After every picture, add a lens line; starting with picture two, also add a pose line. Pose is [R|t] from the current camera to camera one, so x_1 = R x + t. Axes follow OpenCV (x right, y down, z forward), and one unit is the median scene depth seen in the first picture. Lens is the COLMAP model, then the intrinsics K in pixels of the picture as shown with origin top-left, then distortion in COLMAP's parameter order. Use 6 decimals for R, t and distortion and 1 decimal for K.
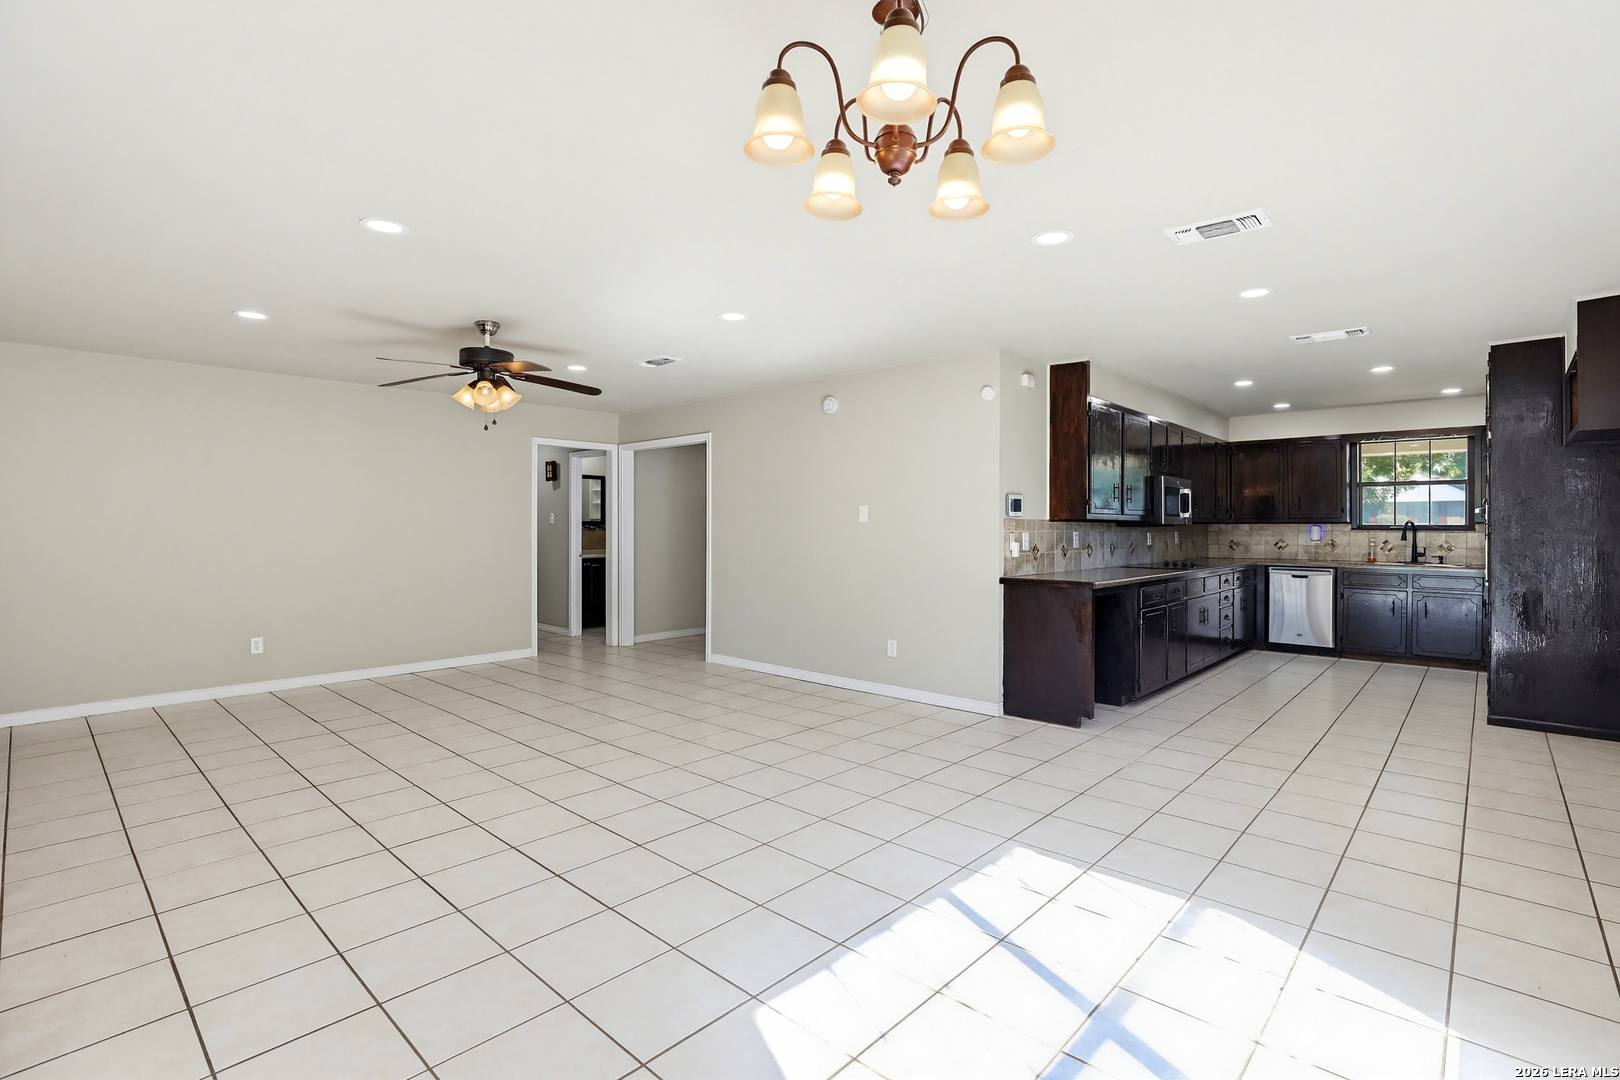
lens RADIAL K [[773.7, 0, 806.6], [0, 773.7, 525.9], [0, 0, 1]] dist [-0.029454, 0.006662]
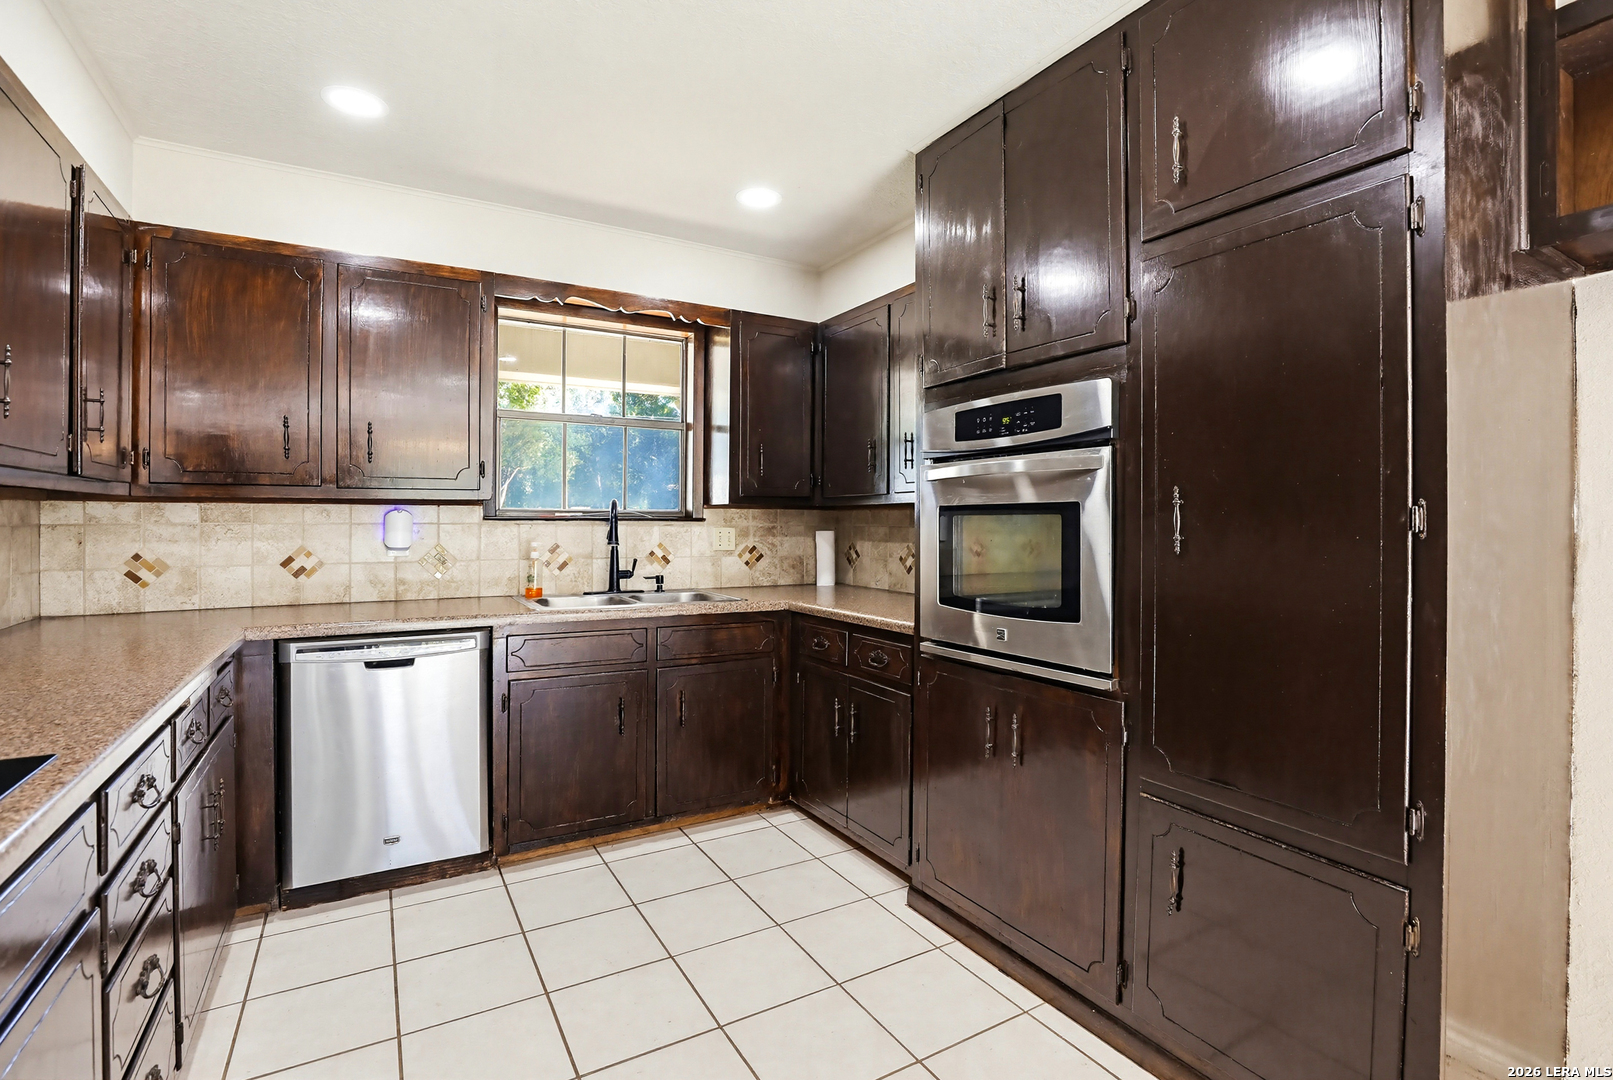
lens RADIAL K [[770.3, 0, 837.1], [0, 770.3, 519.9], [0, 0, 1]] dist [-0.029454, 0.006662]
pose [[0.283860, -0.001397, 0.958865, 0.394223], [-0.003890, 0.999989, 0.002609, 0.002994], [-0.958858, -0.004471, 0.283852, 0.739414]]
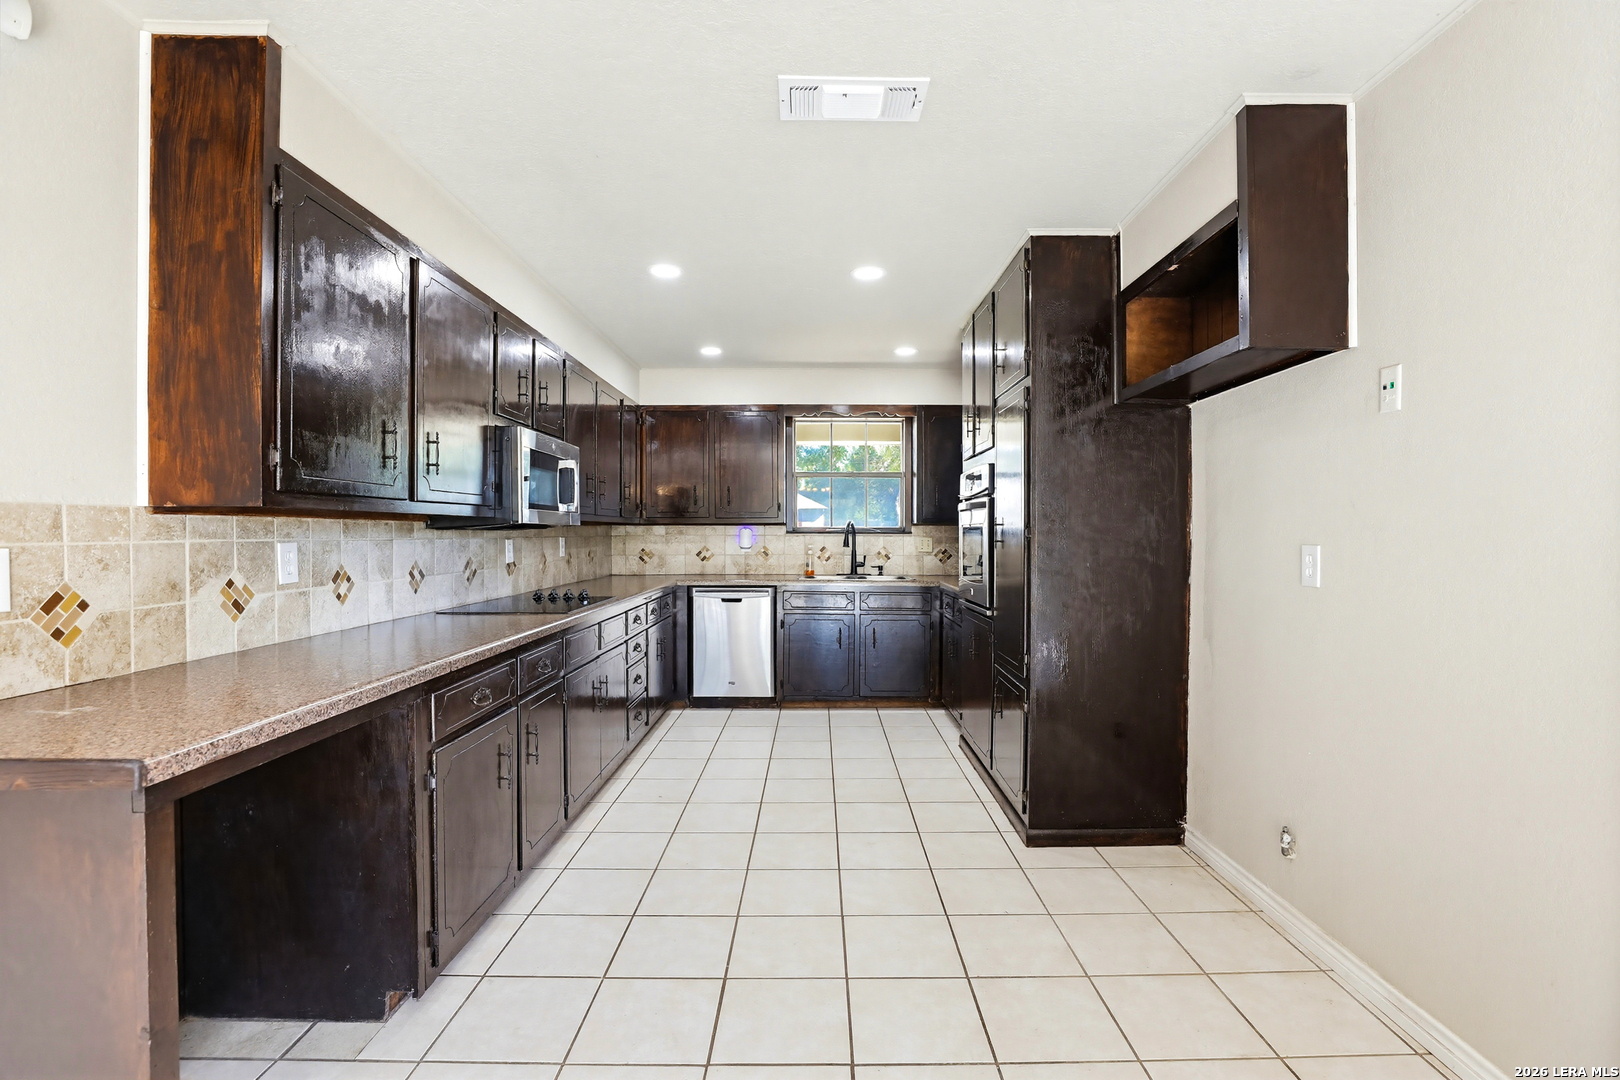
lens RADIAL K [[773.7, 0, 826.9], [0, 773.7, 539.4], [0, 0, 1]] dist [-0.029454, 0.006662]
pose [[0.734429, -0.008910, 0.678626, 0.230807], [0.000354, 0.999919, 0.012746, 0.001192], [-0.678685, -0.009121, 0.734373, 0.426561]]
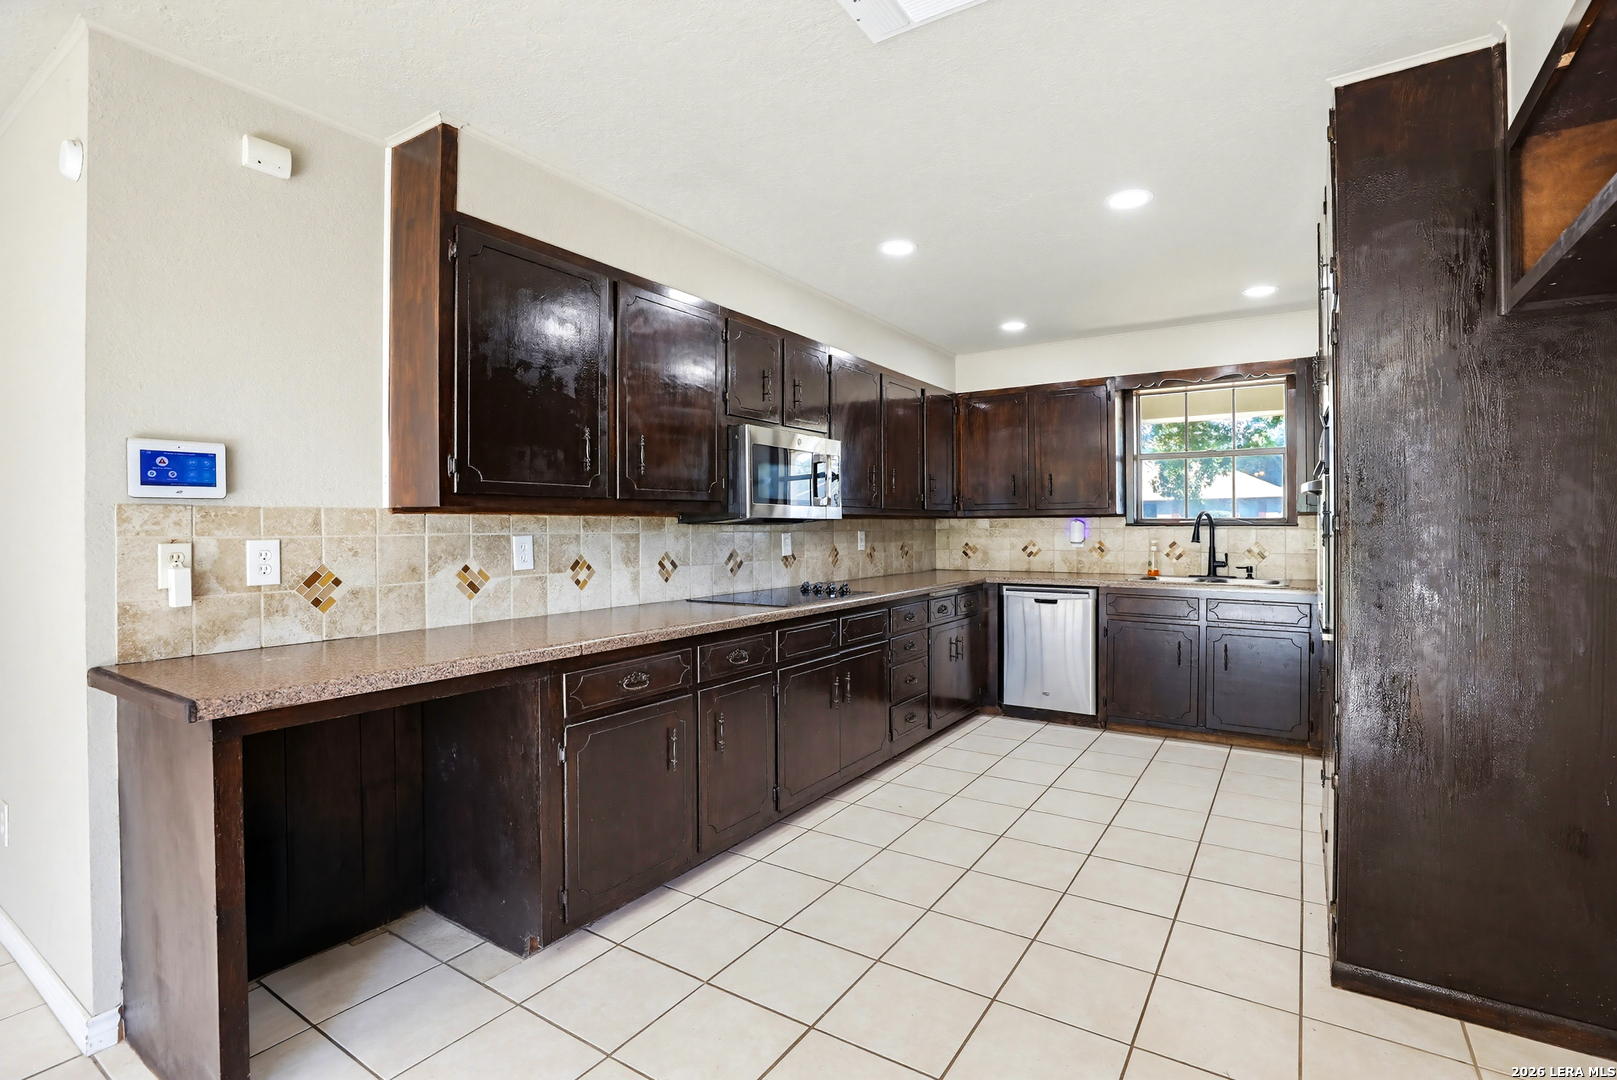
lens RADIAL K [[772.2, 0, 796.2], [0, 772.2, 527.9], [0, 0, 1]] dist [-0.029454, 0.006662]
pose [[0.989363, -0.007832, 0.145253, 0.356996], [0.007404, 0.999967, 0.003491, 0.002109], [-0.145276, -0.002378, 0.989388, 0.410862]]
